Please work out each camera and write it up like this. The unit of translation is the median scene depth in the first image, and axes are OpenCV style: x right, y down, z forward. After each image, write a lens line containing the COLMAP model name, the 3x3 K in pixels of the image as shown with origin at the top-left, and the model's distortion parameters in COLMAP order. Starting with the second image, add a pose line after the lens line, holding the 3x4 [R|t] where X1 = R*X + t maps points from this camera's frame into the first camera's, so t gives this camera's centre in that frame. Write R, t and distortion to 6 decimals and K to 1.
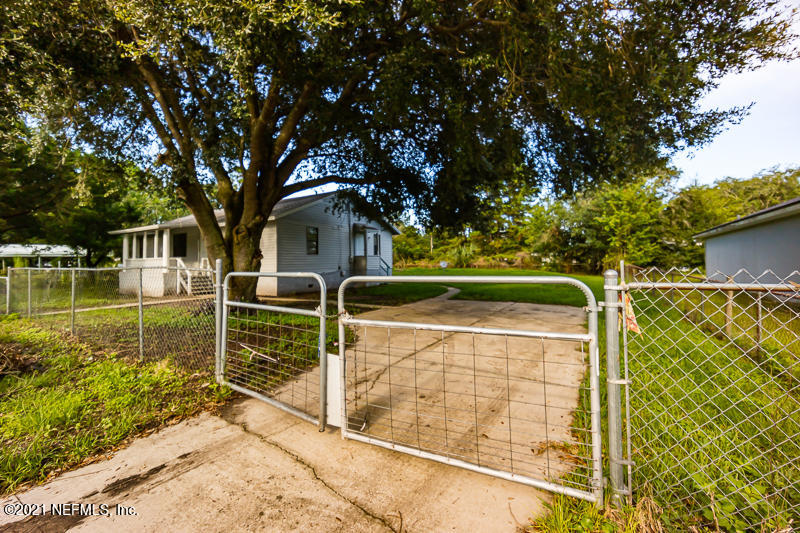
lens RADIAL K [[331.2, 0, 400.0], [0, 331.2, 266.5], [0, 0, 1]] dist [-0.000511, -0.000013]
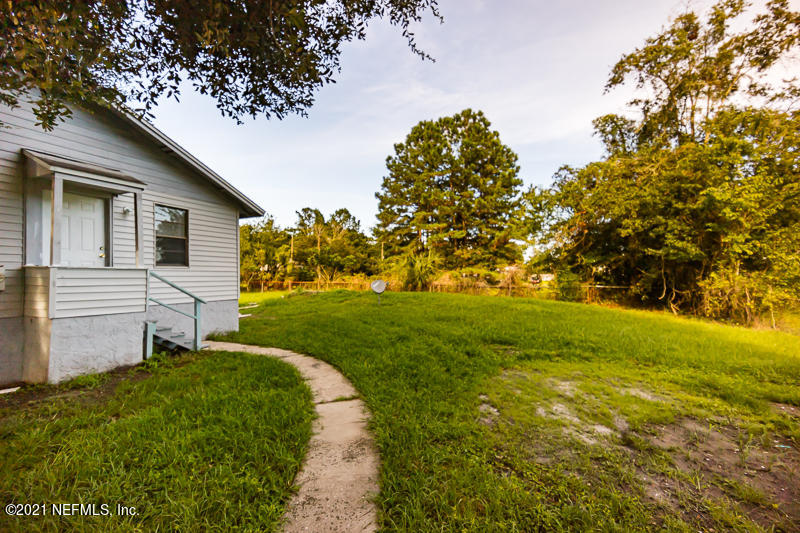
lens RADIAL K [[331.2, 0, 400.0], [0, 331.2, 266.5], [0, 0, 1]] dist [-0.000511, -0.000013]
pose [[0.992715, 0.015168, 0.119525, 0.079407], [-0.010549, 0.999176, -0.039184, -0.012531], [-0.120021, 0.037638, 0.992058, 0.359510]]
